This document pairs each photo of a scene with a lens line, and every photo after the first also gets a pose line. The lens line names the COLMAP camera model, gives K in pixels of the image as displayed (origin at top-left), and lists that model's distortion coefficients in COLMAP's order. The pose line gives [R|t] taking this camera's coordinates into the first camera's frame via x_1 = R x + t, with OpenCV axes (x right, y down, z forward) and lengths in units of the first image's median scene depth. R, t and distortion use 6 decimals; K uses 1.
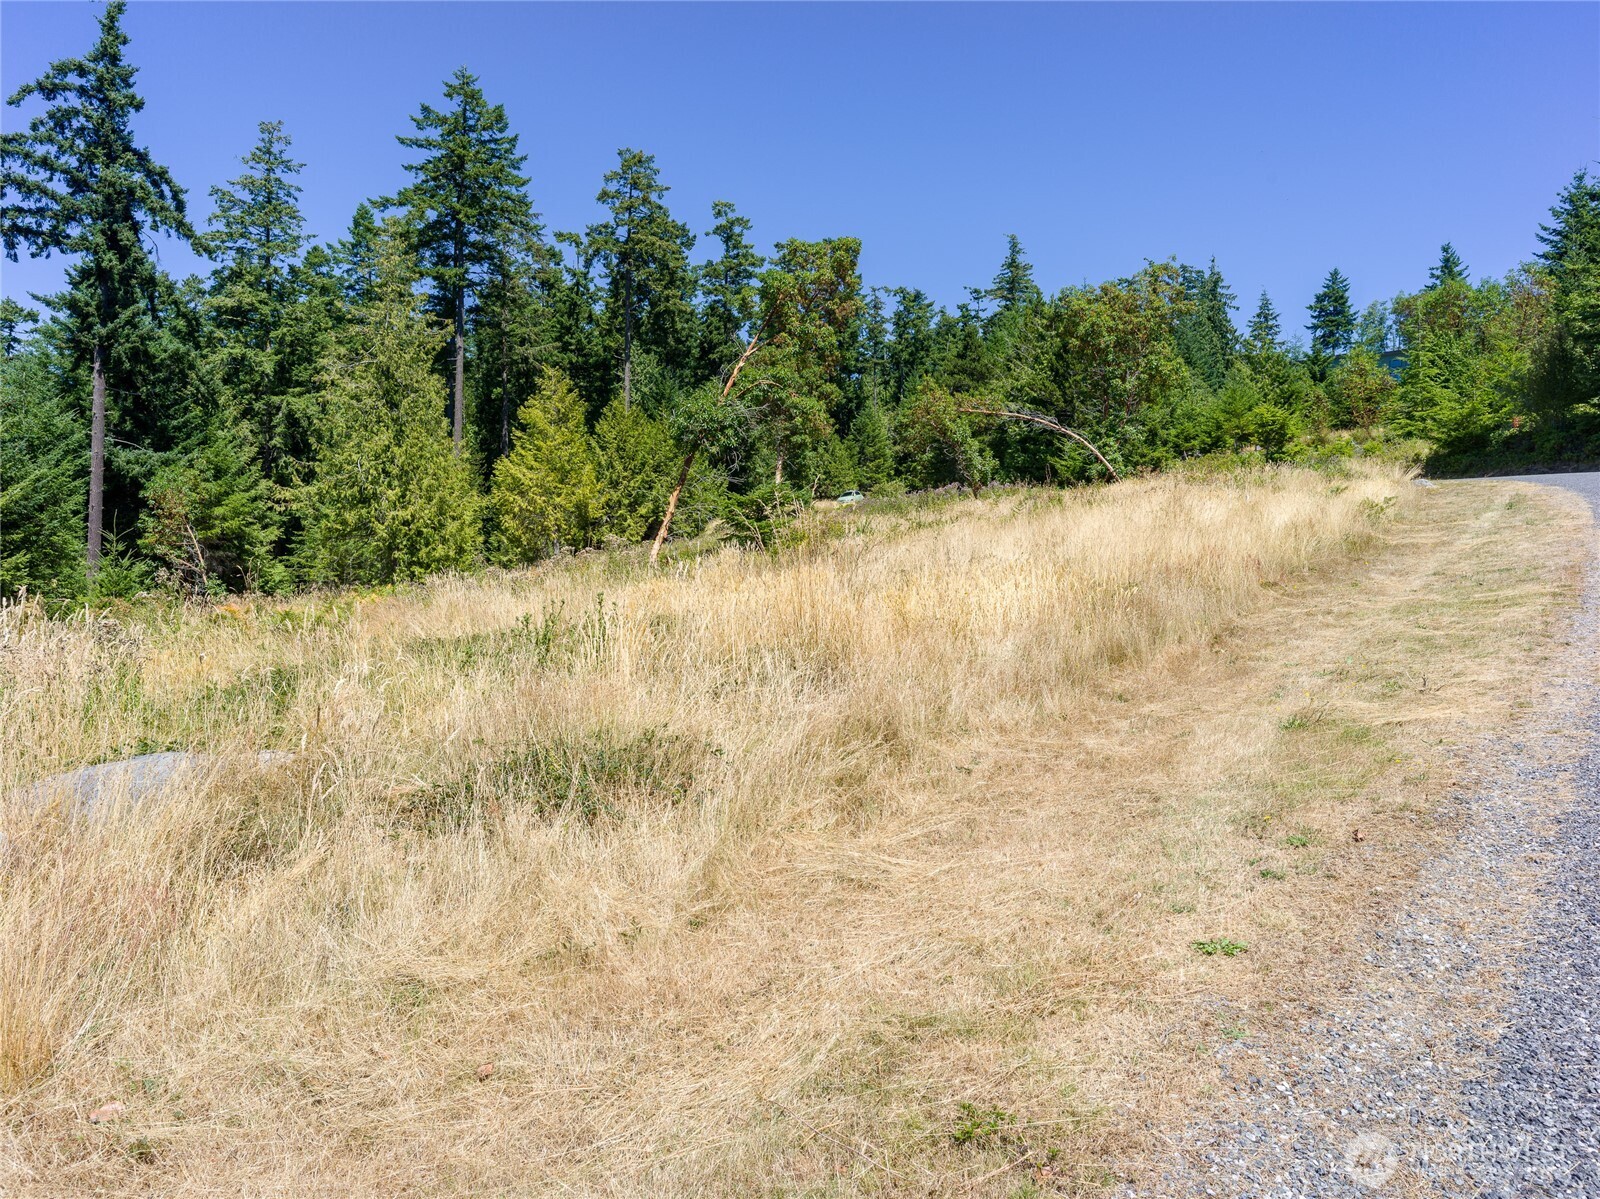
lens RADIAL K [[1037.2, 0, 793.4], [0, 1037.2, 615.3], [0, 0, 1]] dist [0.007184, -0.006551]
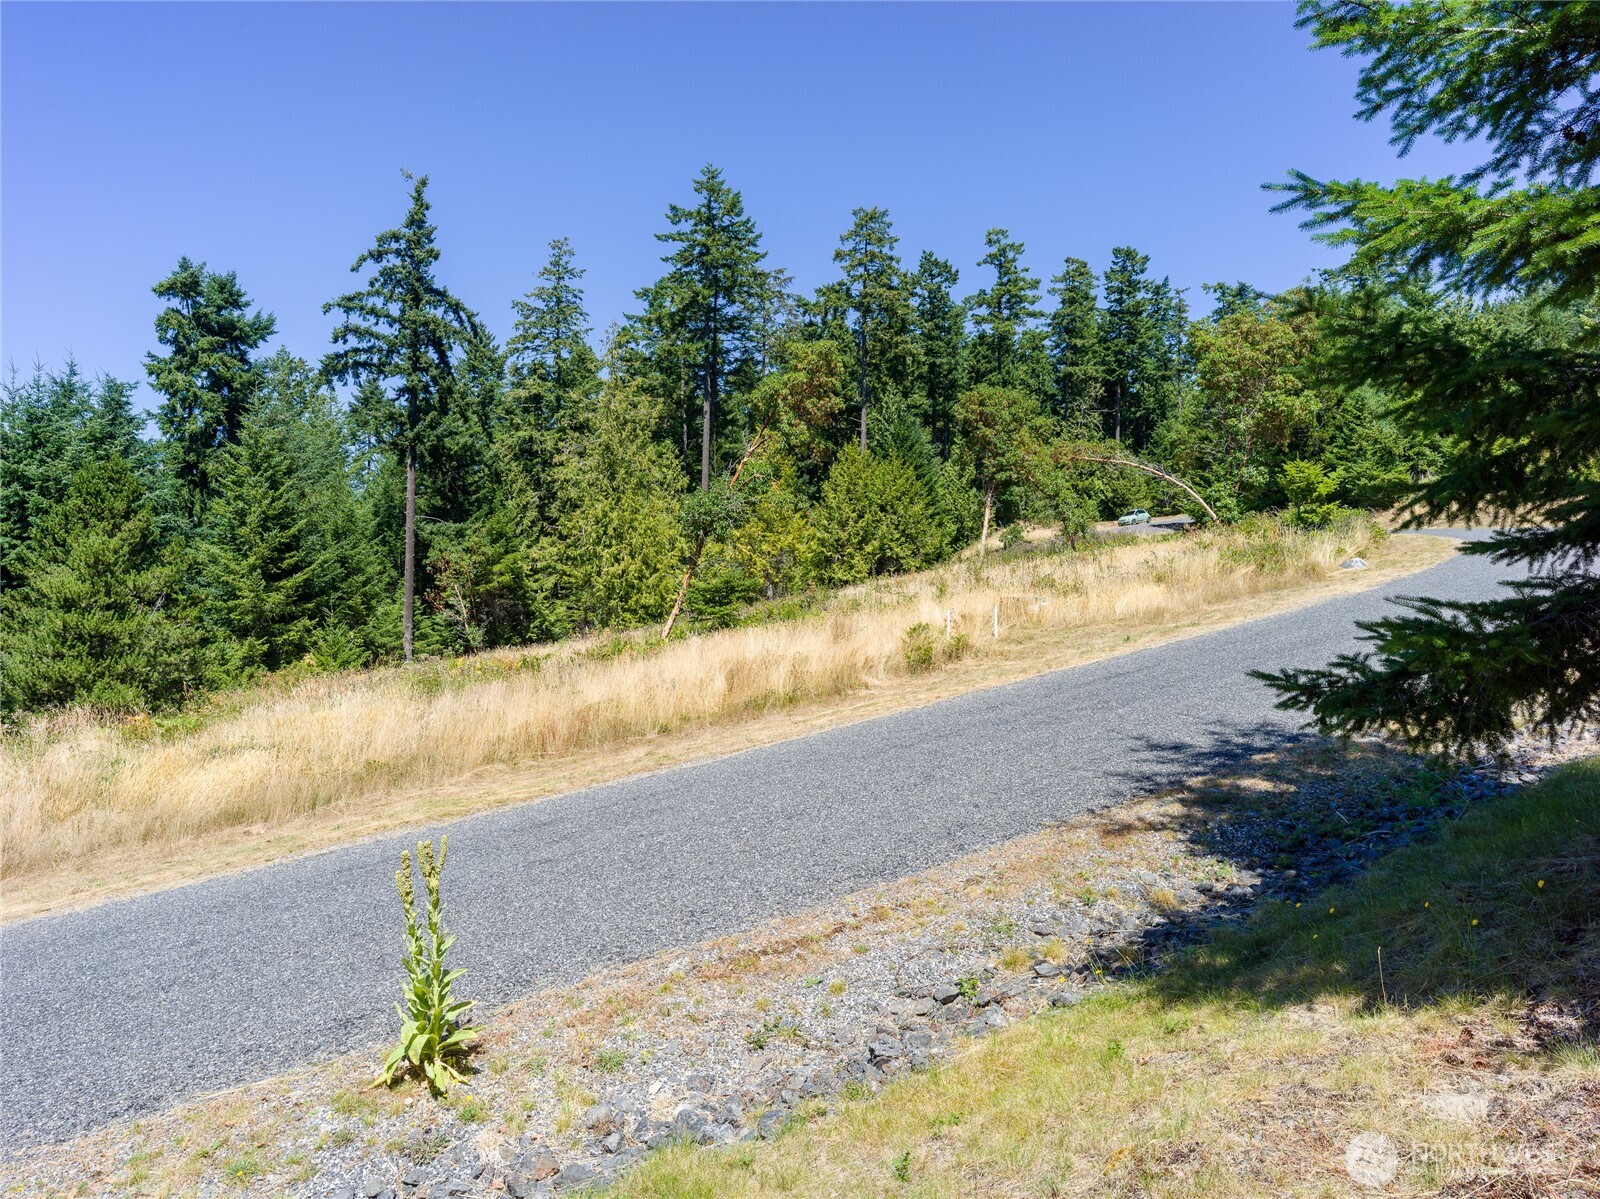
lens RADIAL K [[1037.2, 0, 793.9], [0, 1037.2, 612.7], [0, 0, 1]] dist [0.007184, -0.006551]
pose [[0.919138, -0.000438, -0.393936, 0.265263], [-0.000082, 0.999999, -0.001303, -0.044813], [0.393937, 0.001230, 0.919137, -0.005727]]
